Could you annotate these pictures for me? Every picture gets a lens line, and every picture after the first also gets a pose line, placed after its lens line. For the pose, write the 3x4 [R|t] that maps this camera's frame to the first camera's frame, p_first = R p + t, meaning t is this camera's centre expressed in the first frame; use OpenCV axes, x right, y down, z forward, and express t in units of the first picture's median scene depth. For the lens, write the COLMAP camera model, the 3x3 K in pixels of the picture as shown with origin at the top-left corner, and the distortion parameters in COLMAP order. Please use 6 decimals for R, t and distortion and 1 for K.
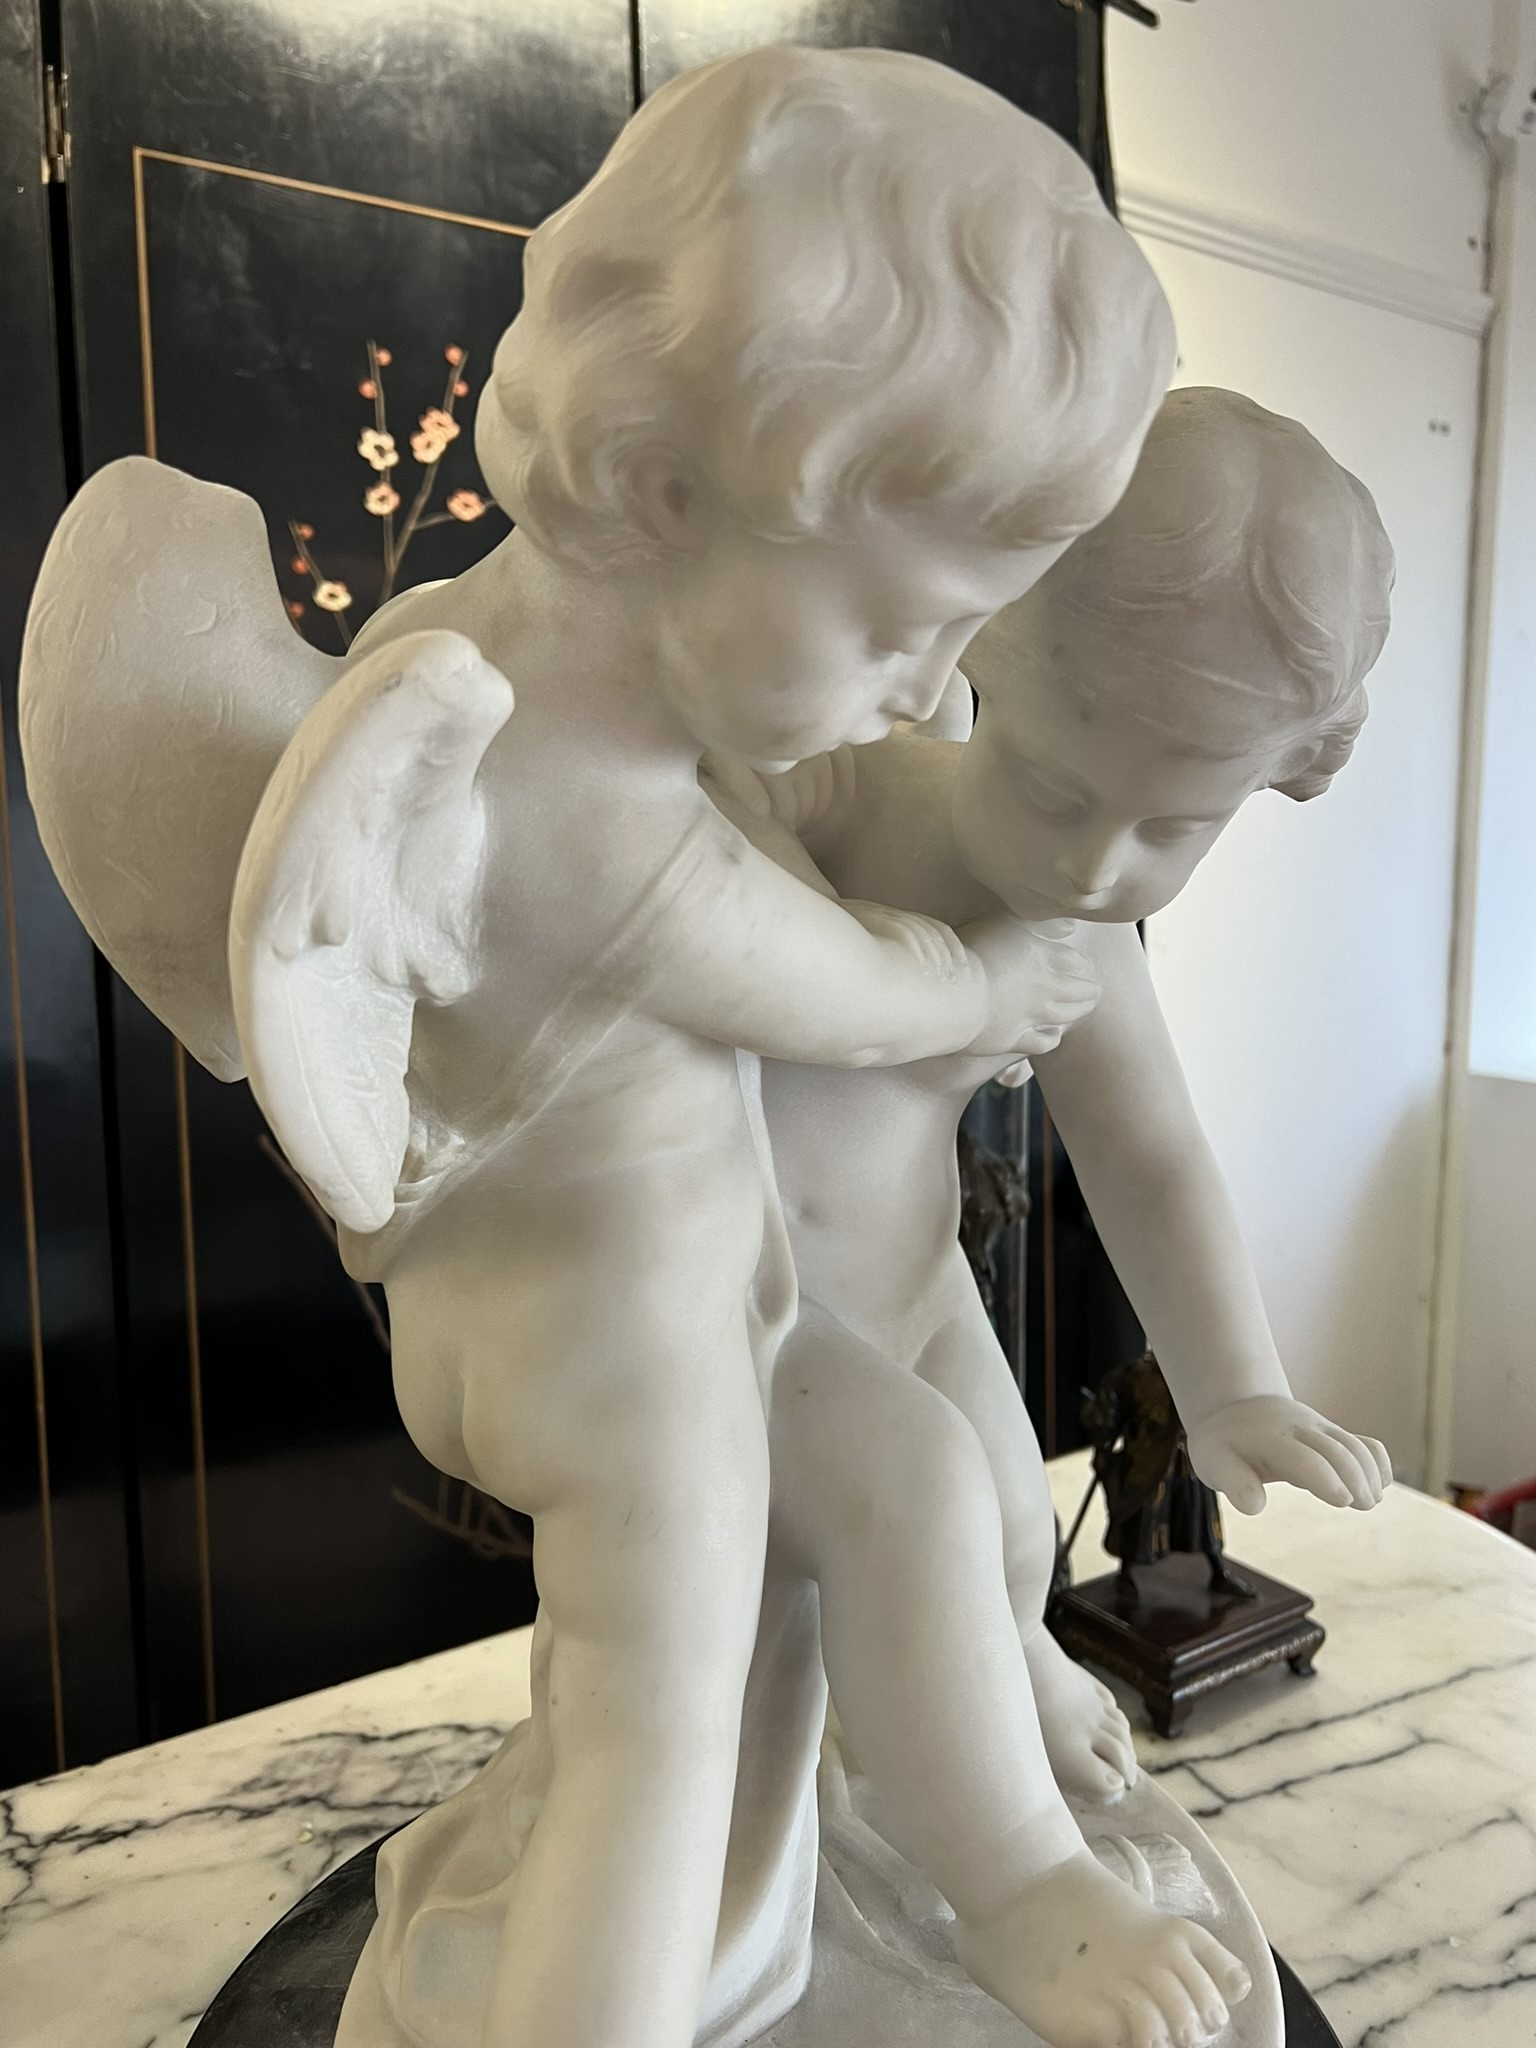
lens RADIAL K [[1515.6, 0, 755.0], [0, 1515.6, 1001.1], [0, 0, 1]] dist [-0.035036, 0.007113]
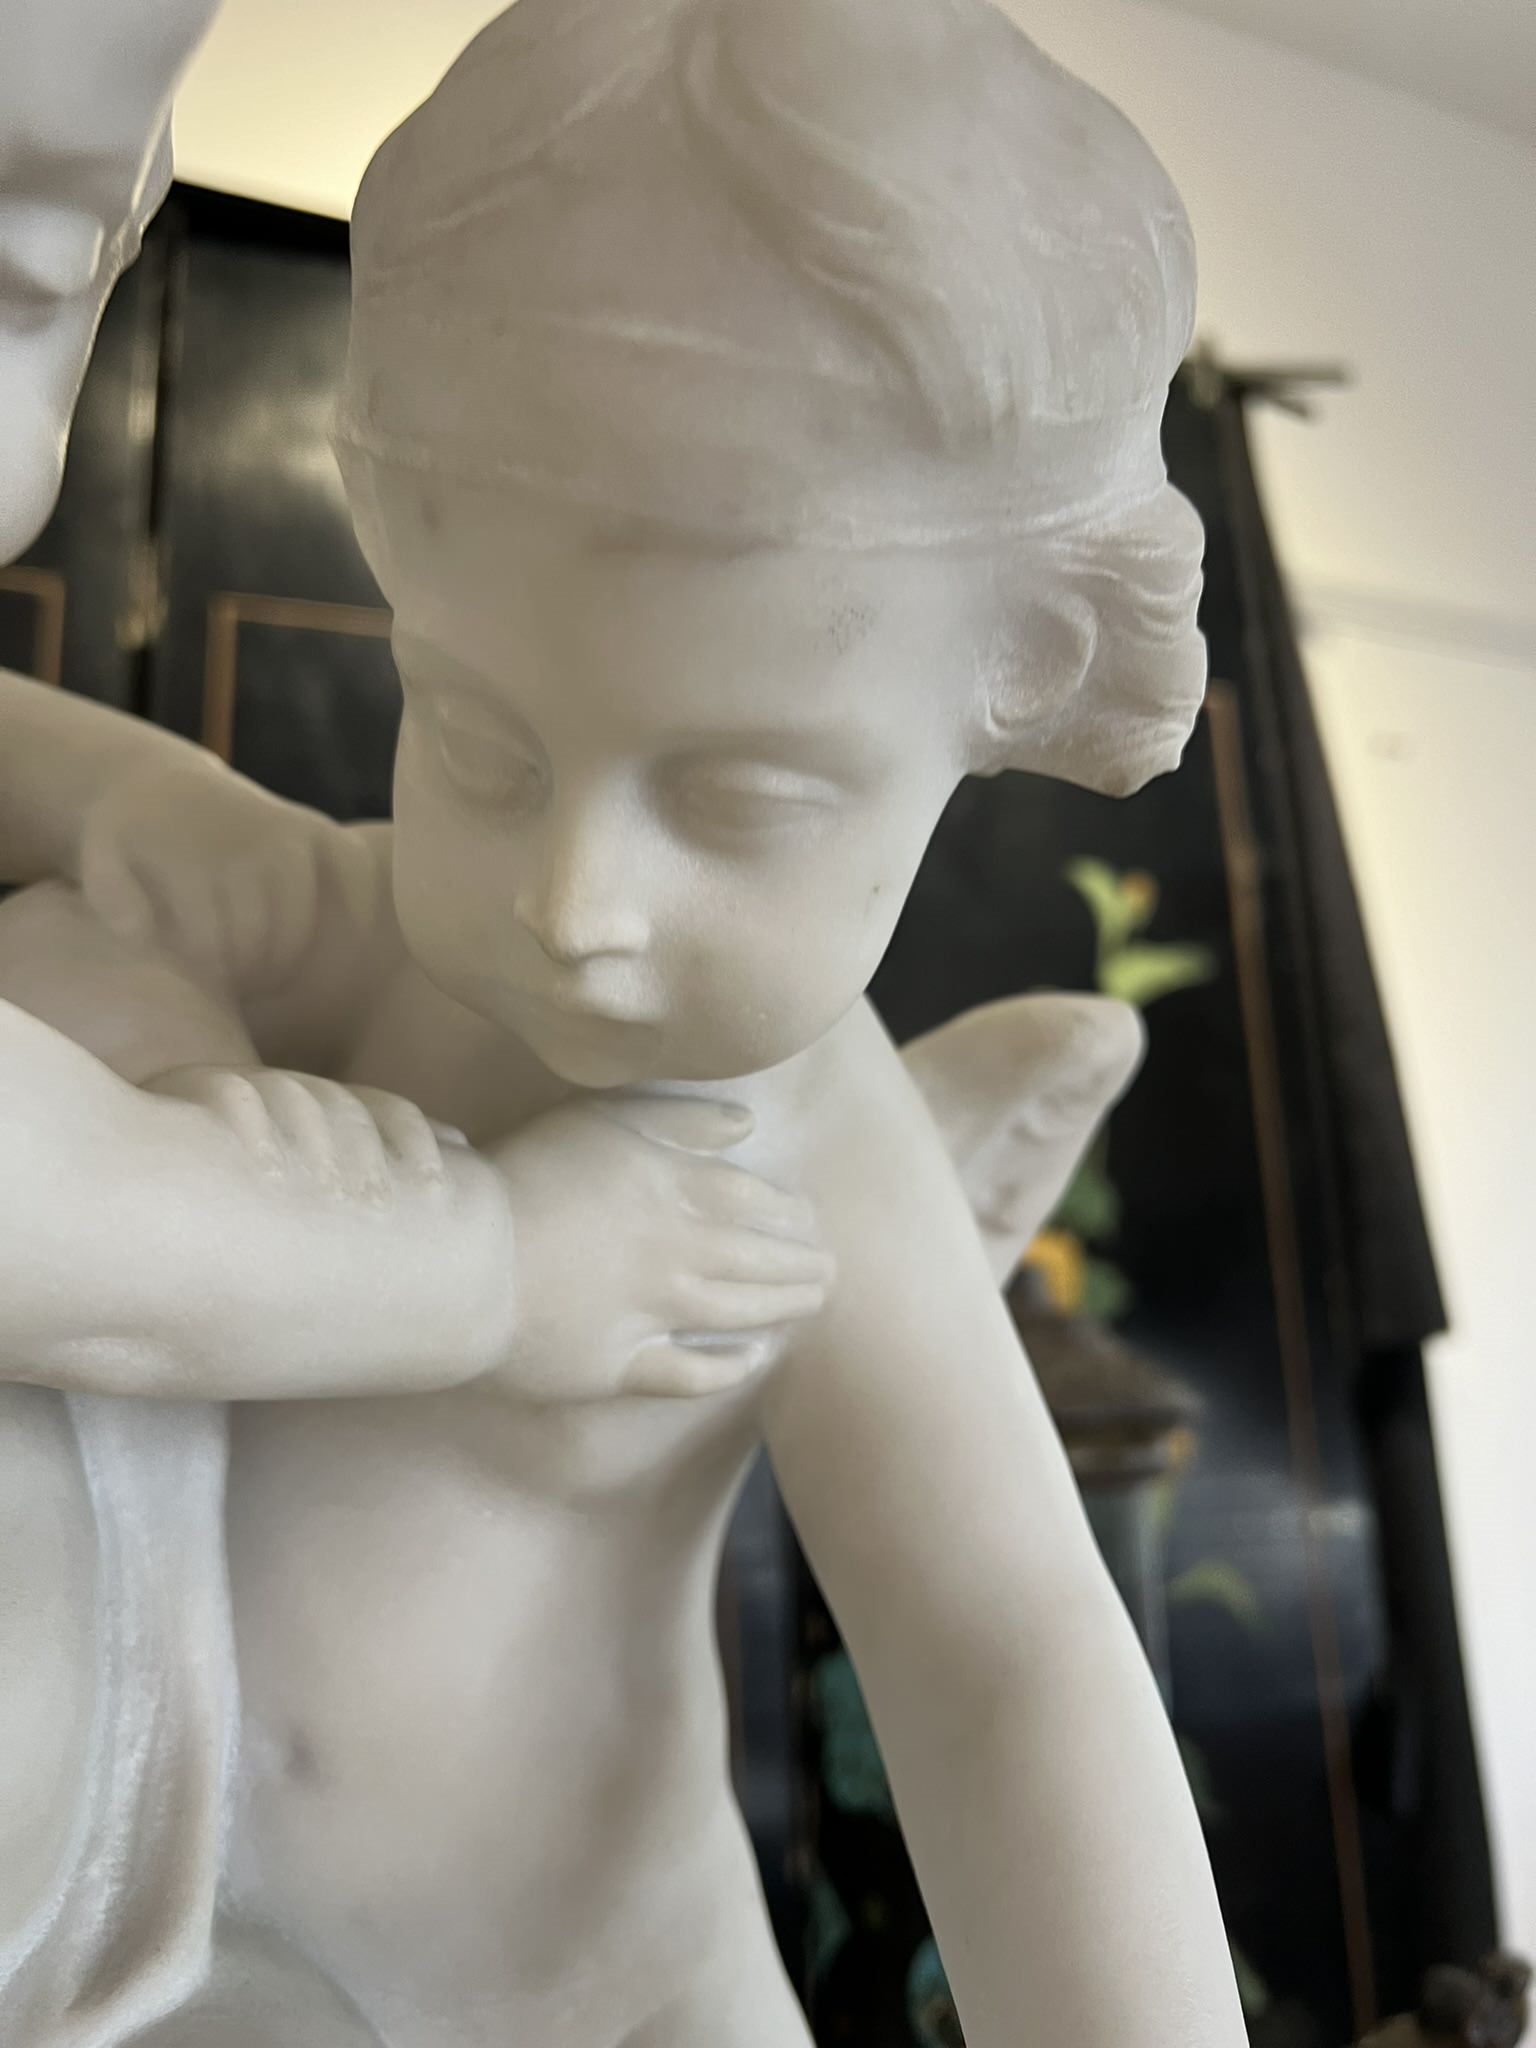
lens RADIAL K [[1515.6, 0, 755.0], [0, 1515.6, 1001.1], [0, 0, 1]] dist [-0.035036, 0.007113]
pose [[0.985127, -0.066410, -0.158473, 0.389580], [0.013178, 0.948775, -0.315679, 0.091822], [0.171319, 0.308896, 0.935539, 0.673467]]
